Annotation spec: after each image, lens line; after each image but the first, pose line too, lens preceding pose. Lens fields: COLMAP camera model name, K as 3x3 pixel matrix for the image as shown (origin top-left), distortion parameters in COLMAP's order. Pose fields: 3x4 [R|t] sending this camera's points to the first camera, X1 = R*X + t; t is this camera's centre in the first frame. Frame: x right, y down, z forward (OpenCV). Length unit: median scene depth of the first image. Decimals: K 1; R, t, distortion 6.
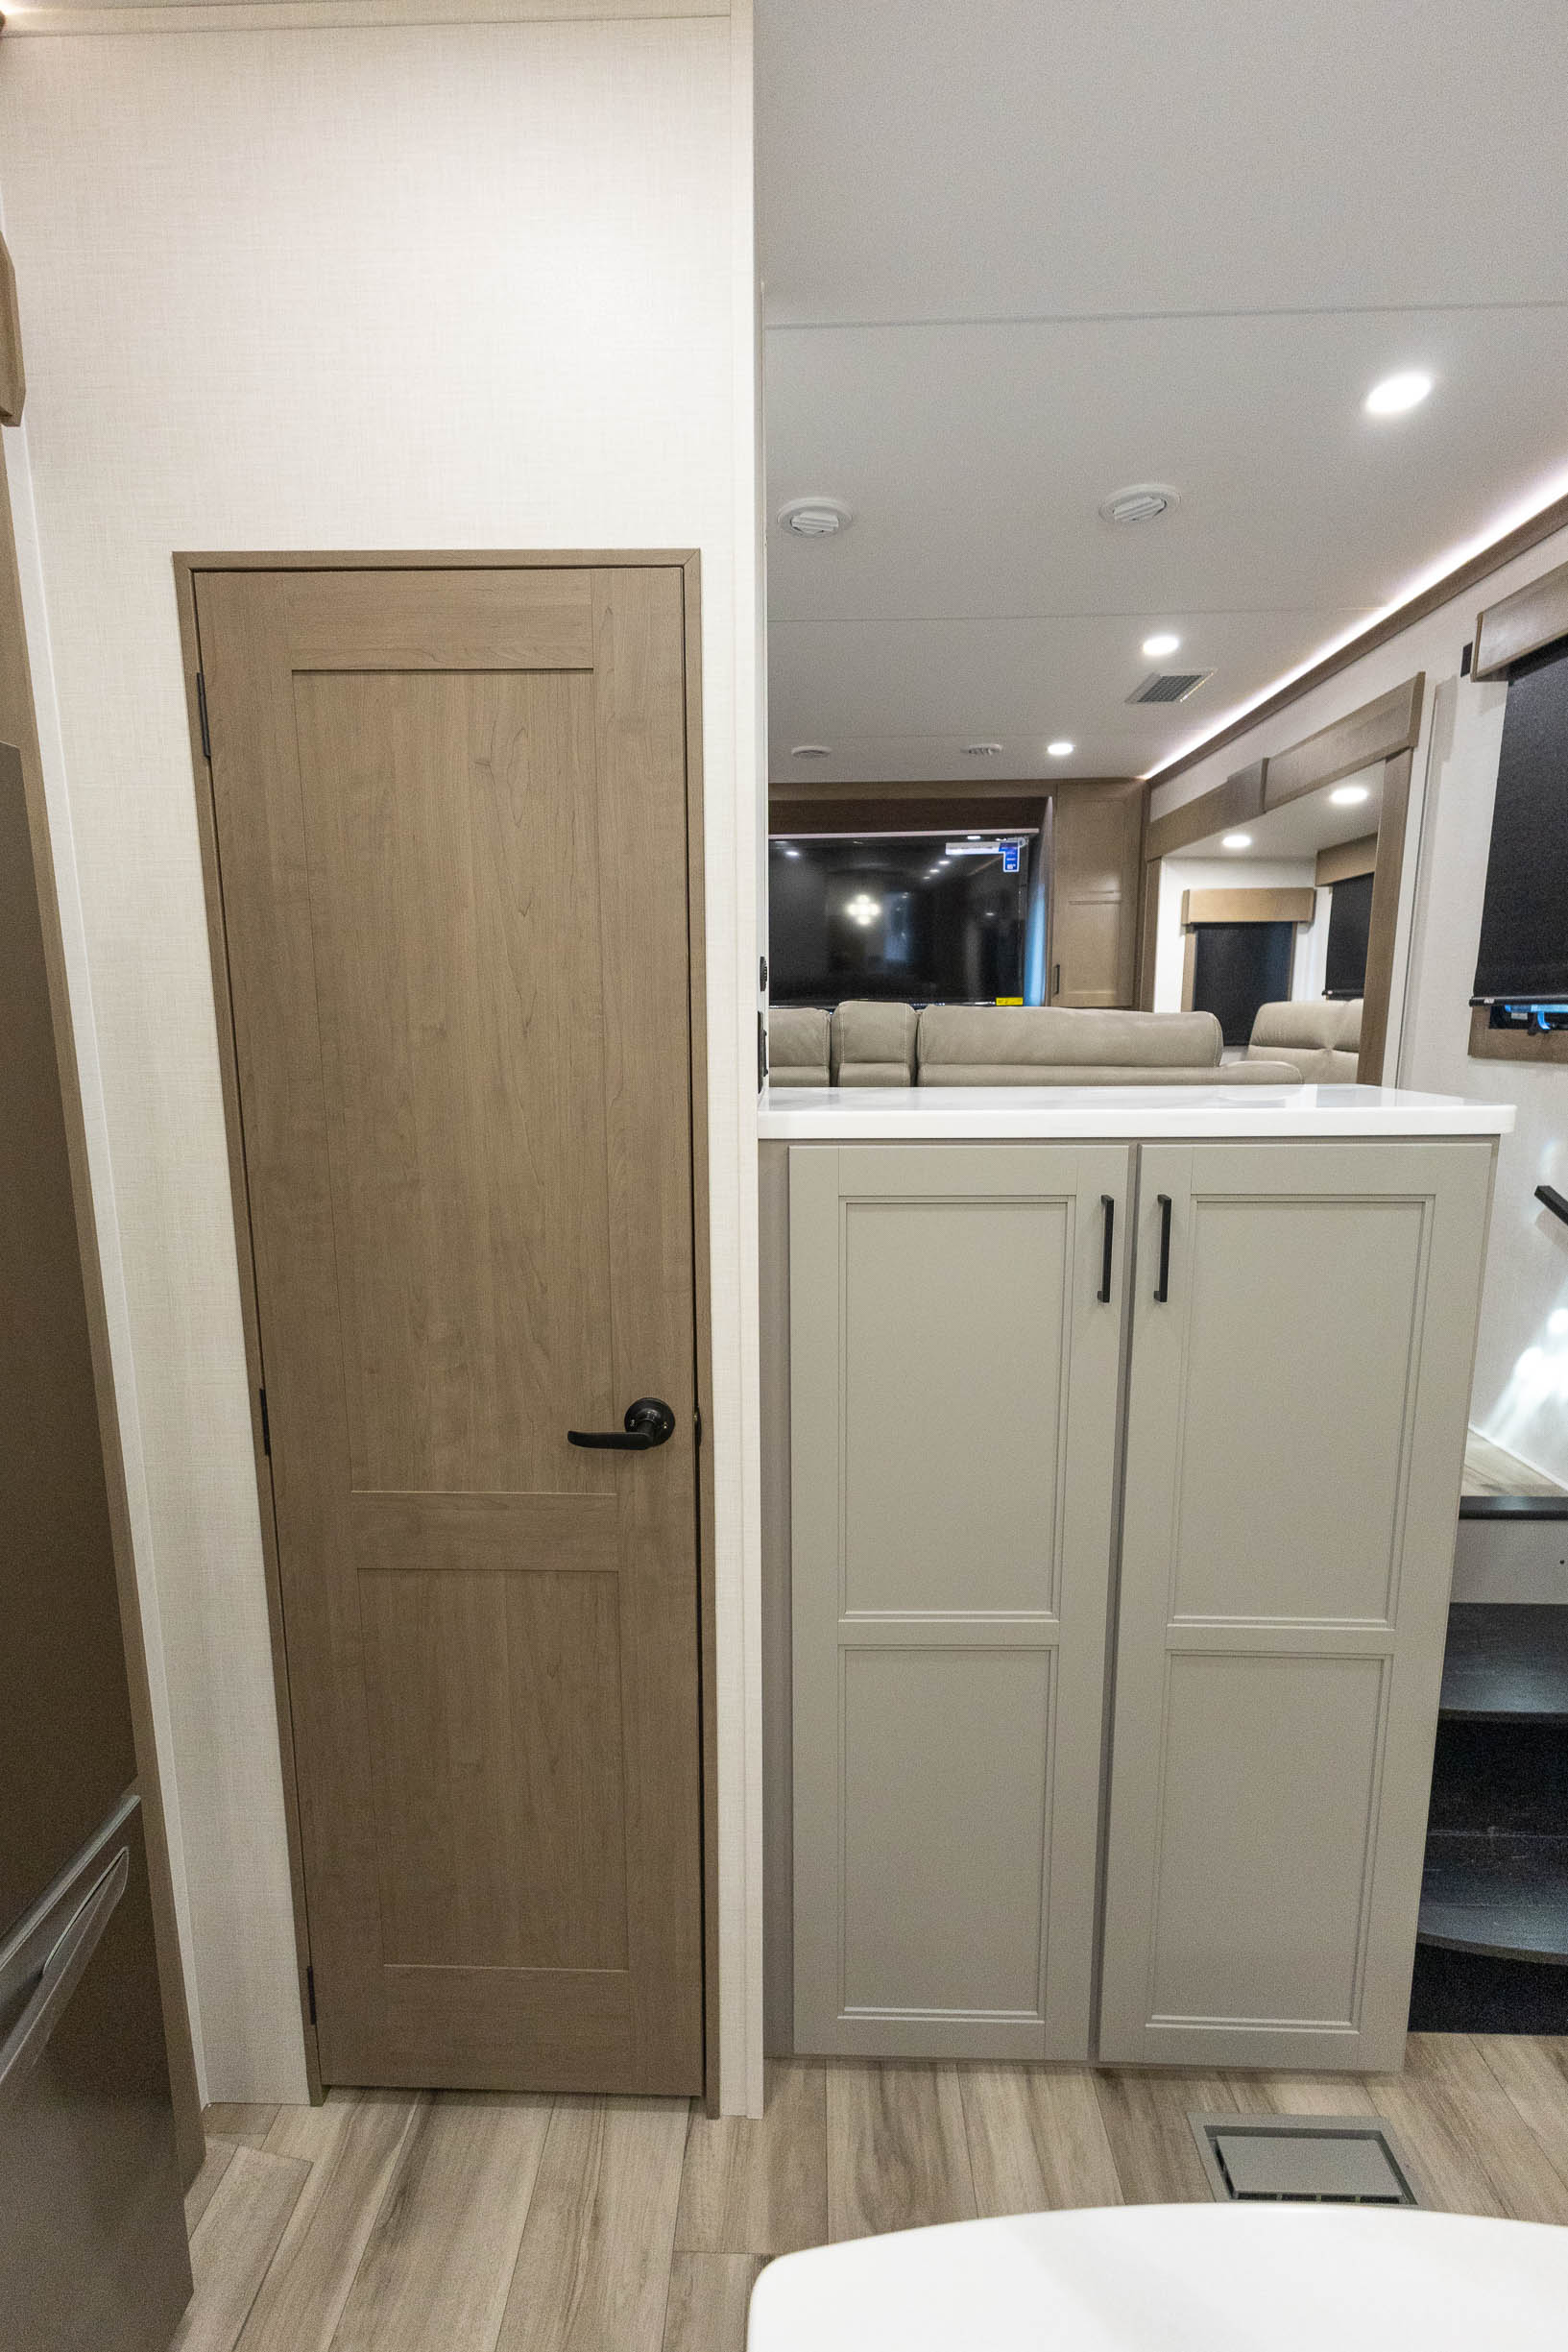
lens RADIAL K [[1035.7, 0, 777.7], [0, 1035.7, 1178.4], [0, 0, 1]] dist [0.015802, -0.000146]
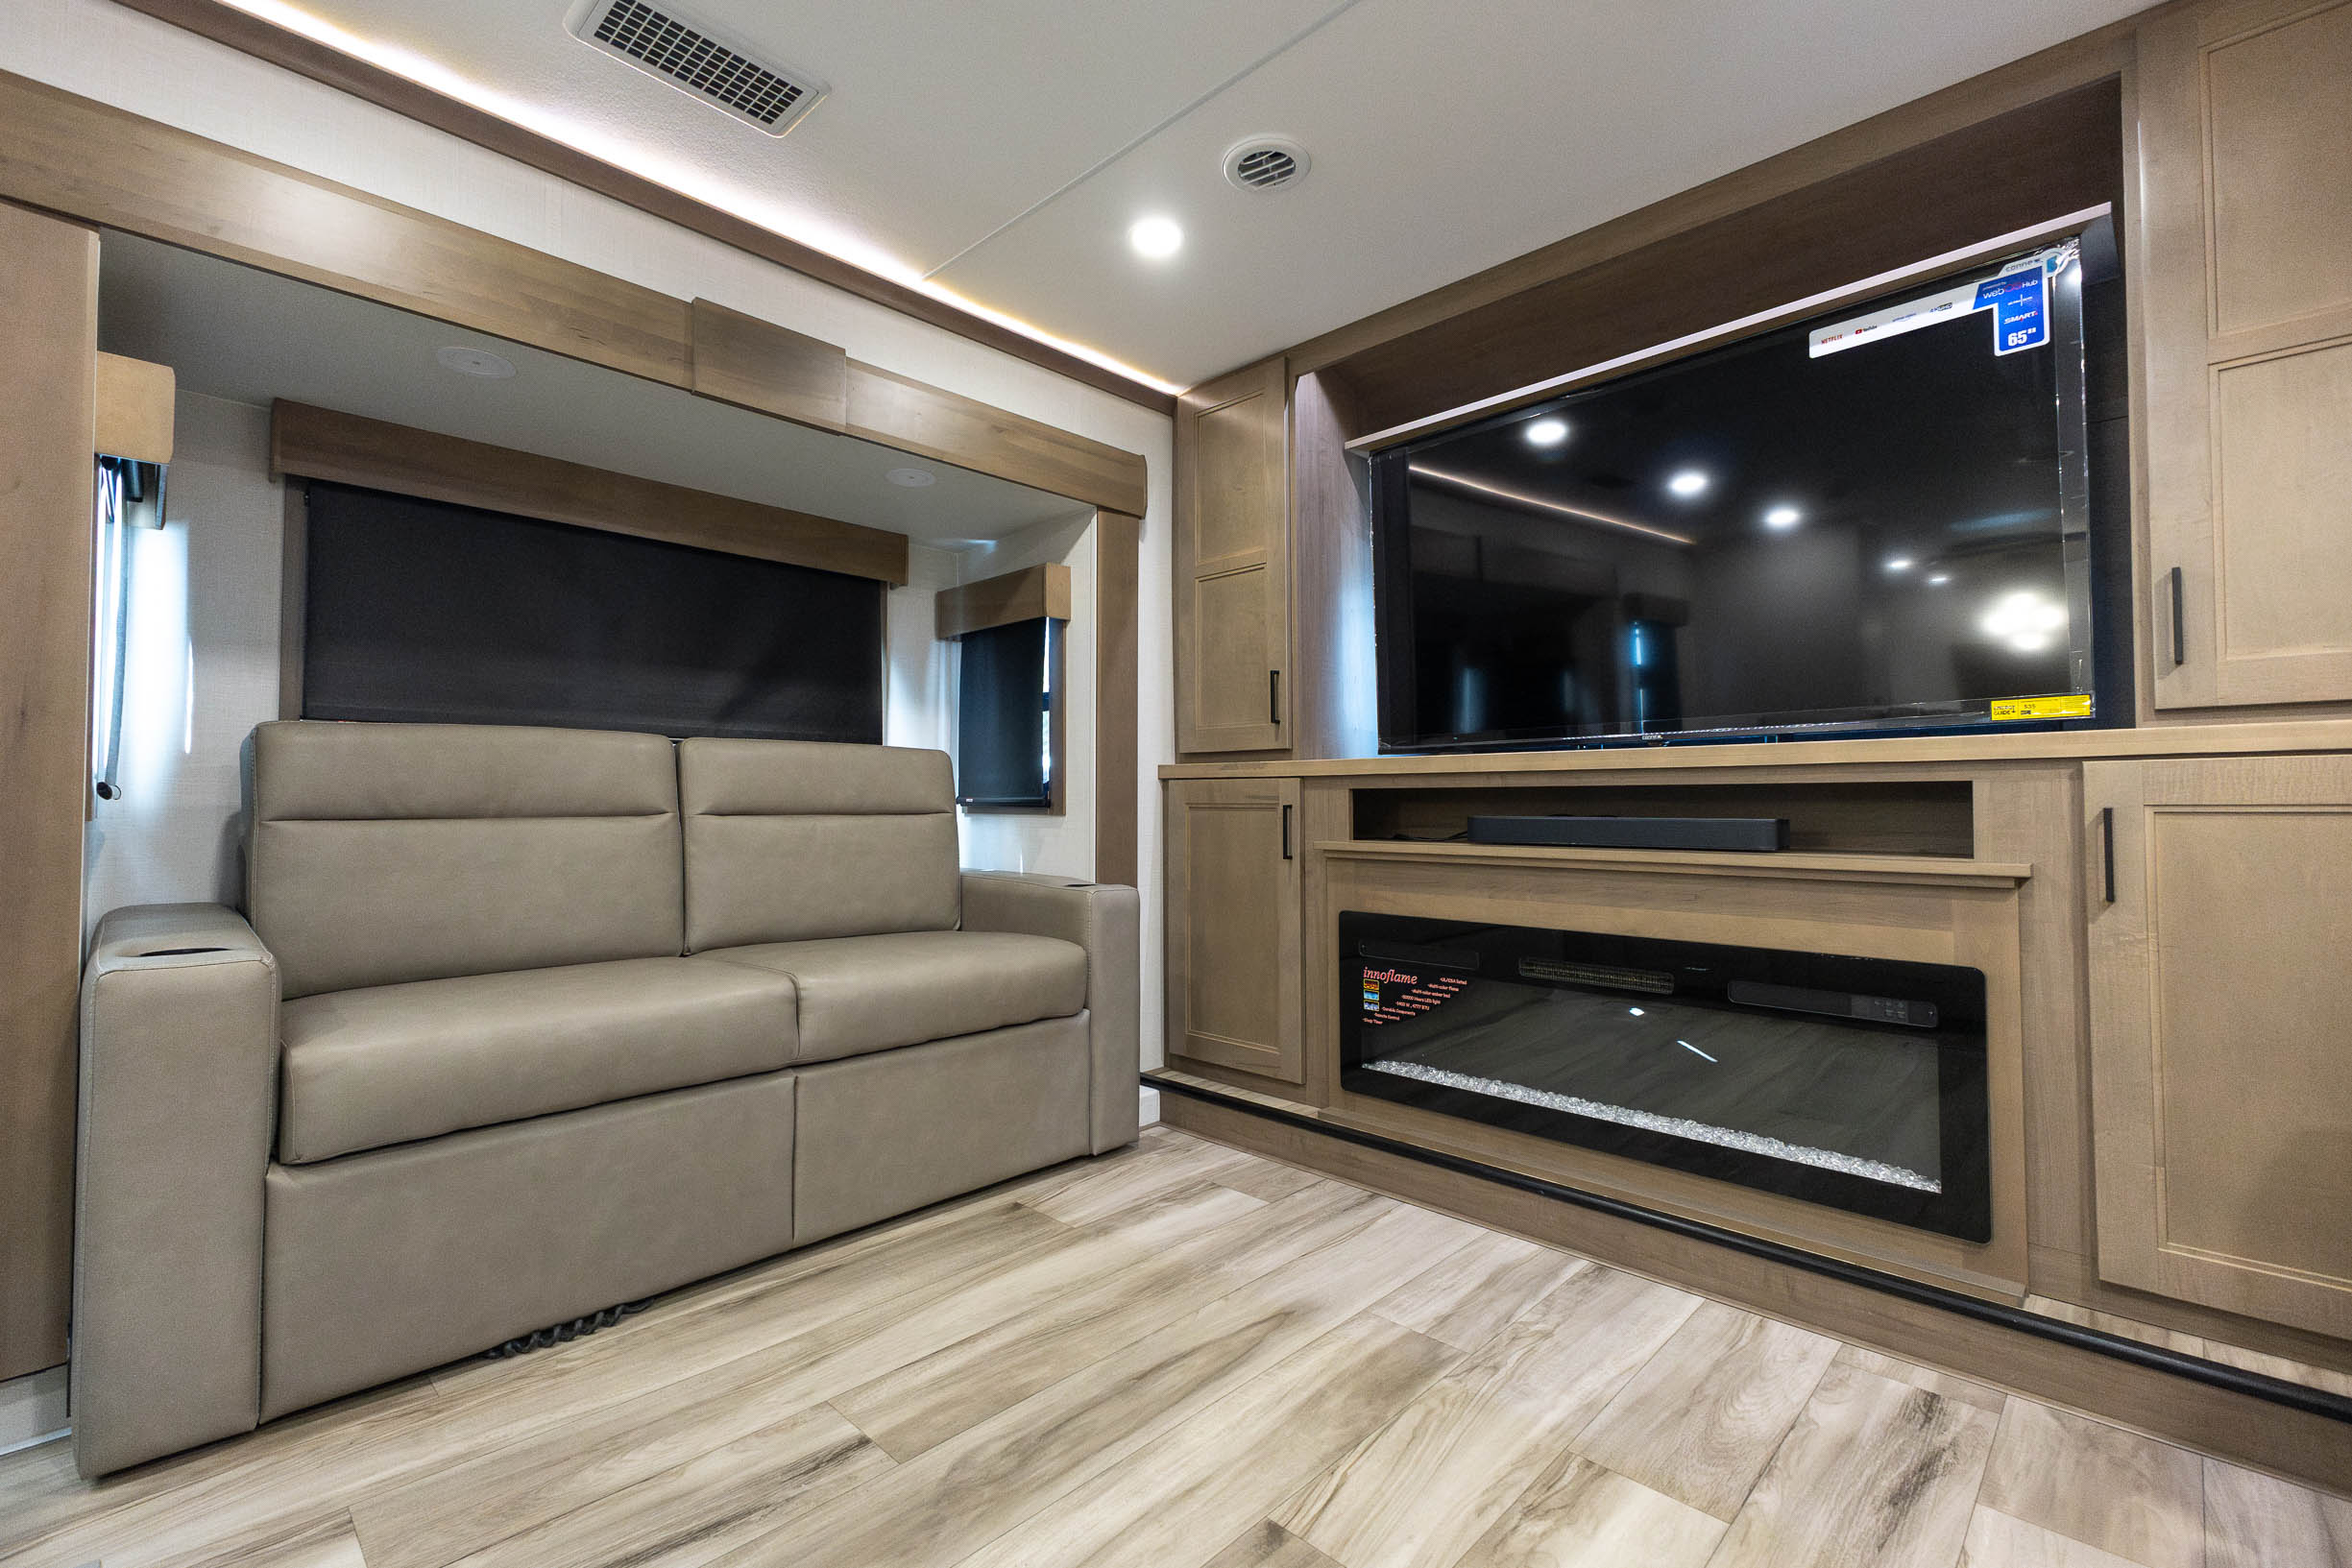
lens RADIAL K [[1017.0, 0, 1177.4], [0, 1017.0, 775.1], [0, 0, 1]] dist [0.018356, -0.005662]
pose [[0.738528, -0.011767, -0.674120, 0.368915], [-0.111801, 0.983868, -0.139657, -0.102406], [0.664889, 0.178507, 0.725299, 0.858181]]
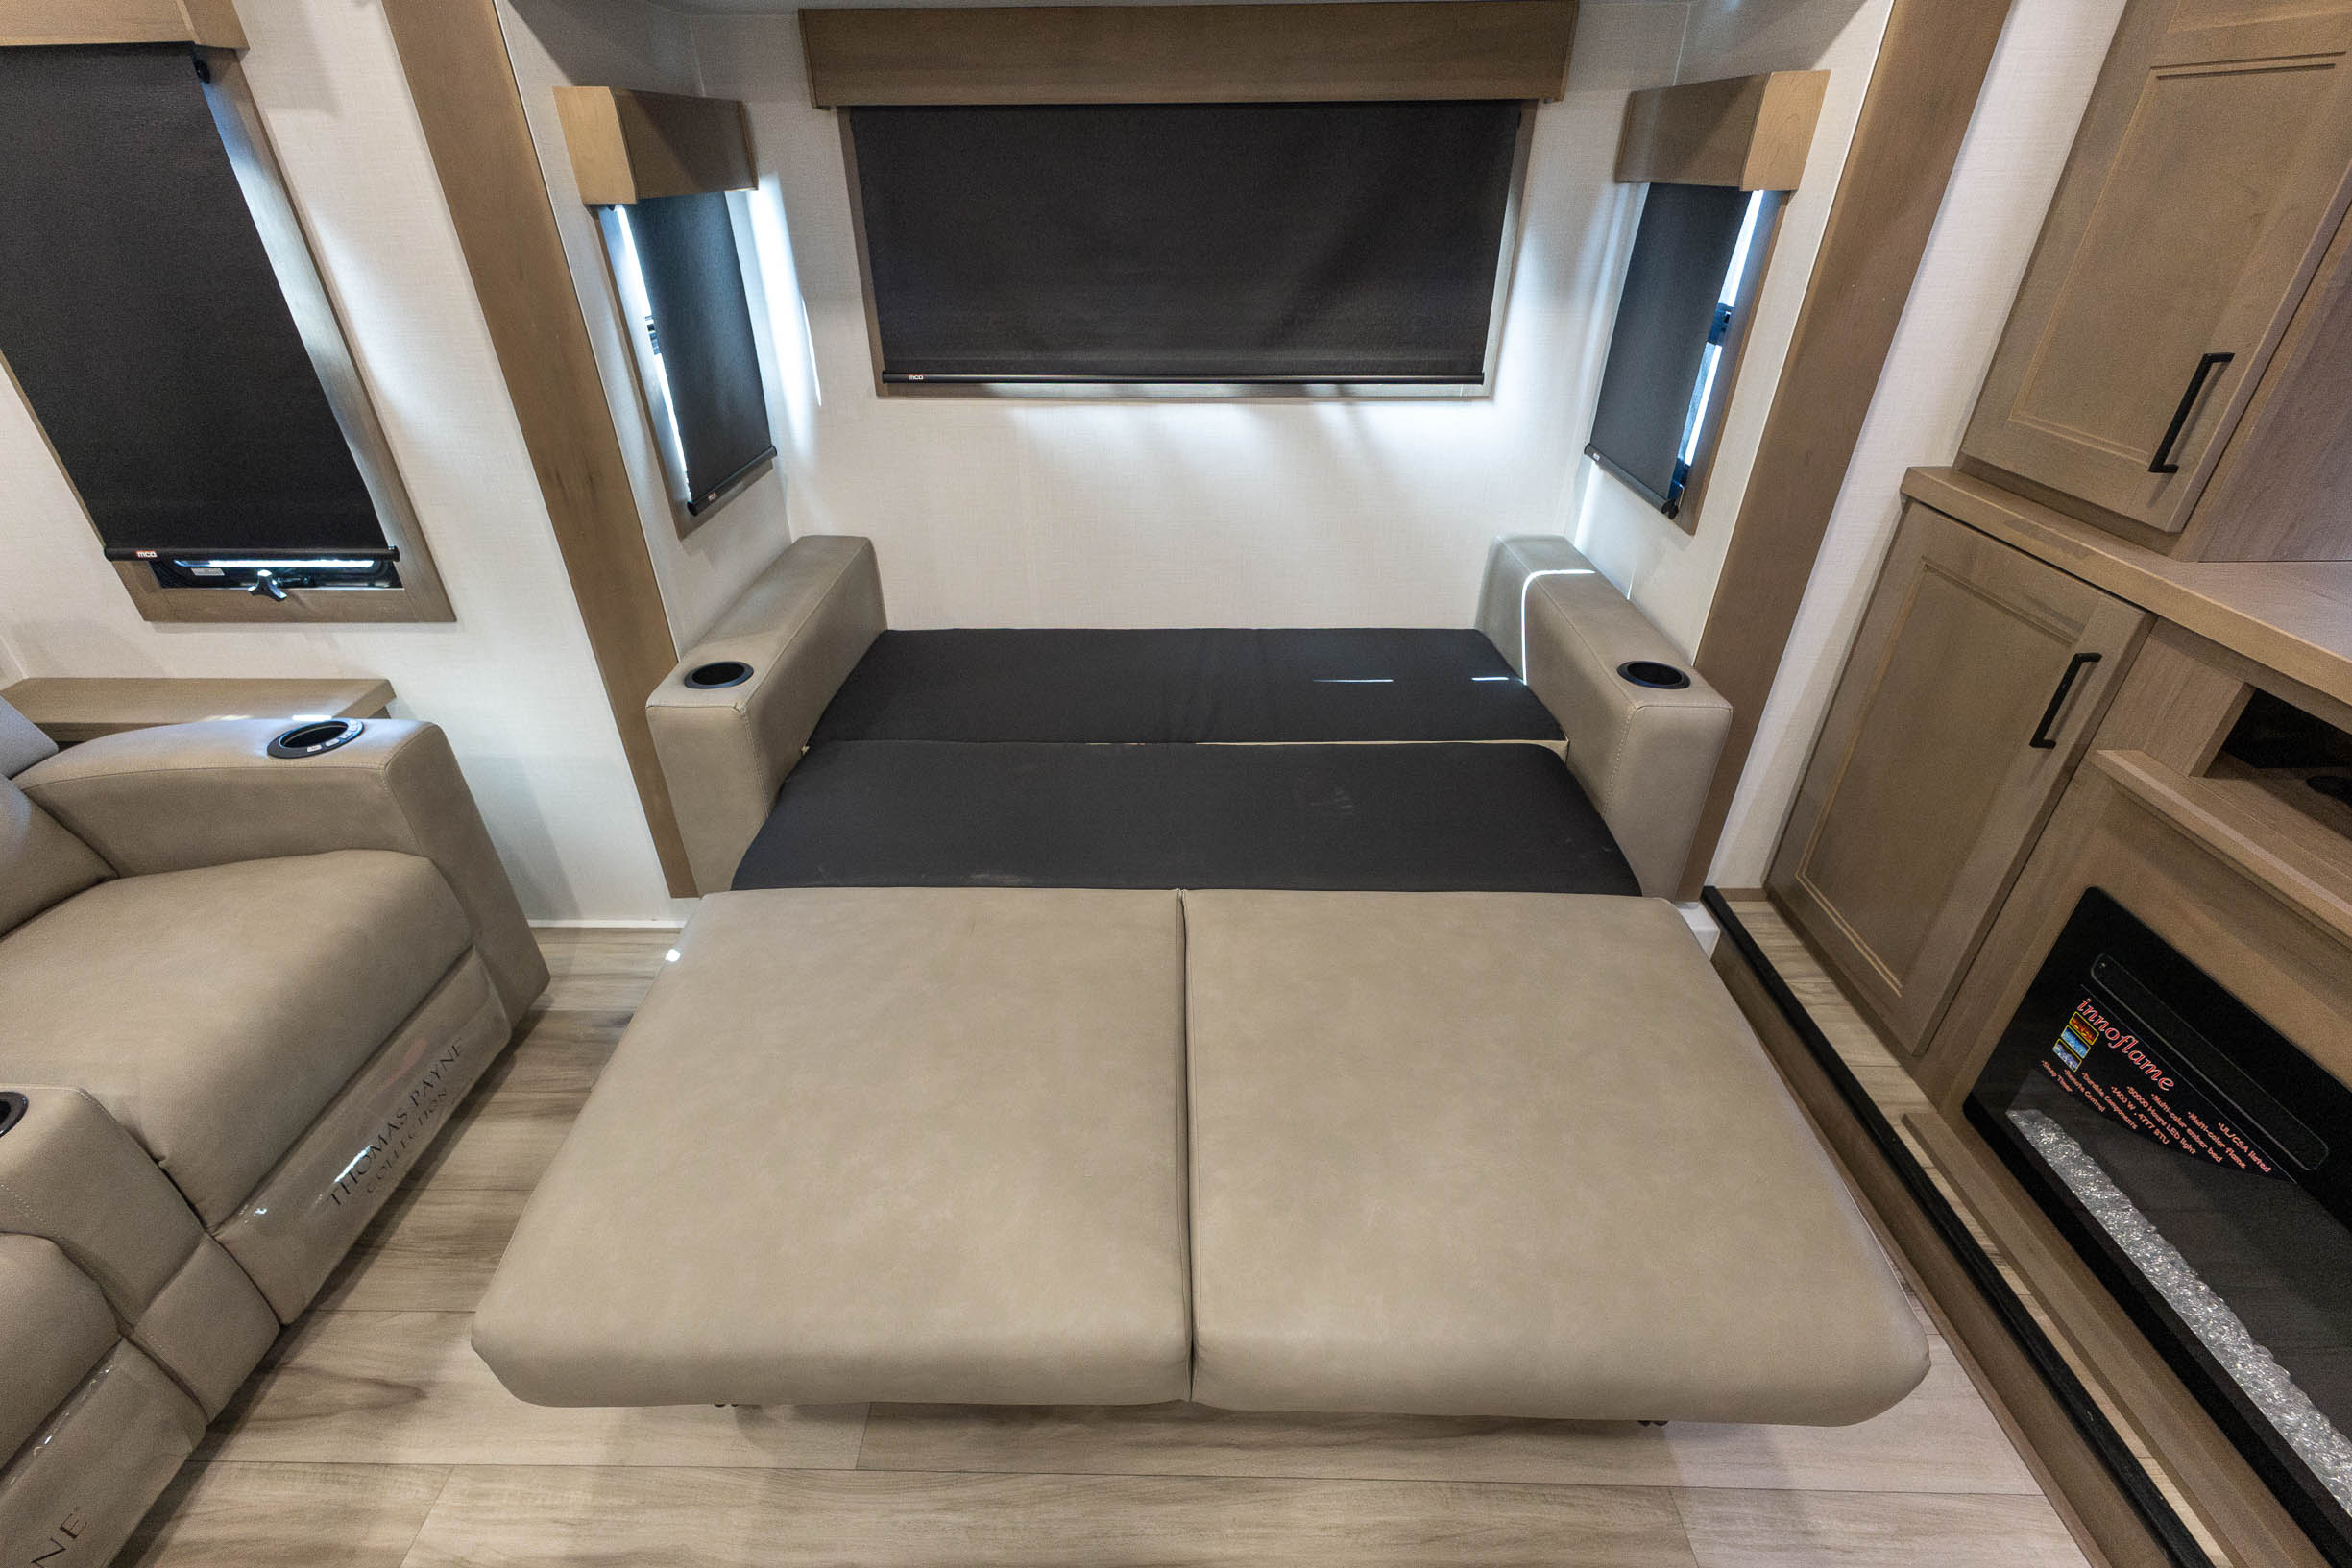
lens RADIAL K [[1035.7, 0, 1150.9], [0, 1035.7, 775.6], [0, 0, 1]] dist [0.015802, -0.000146]
pose [[0.012417, 0.524464, -0.851342, 0.280362], [-0.150446, 0.842696, 0.516943, -0.304790], [0.988540, 0.121662, 0.089368, 1.078313]]
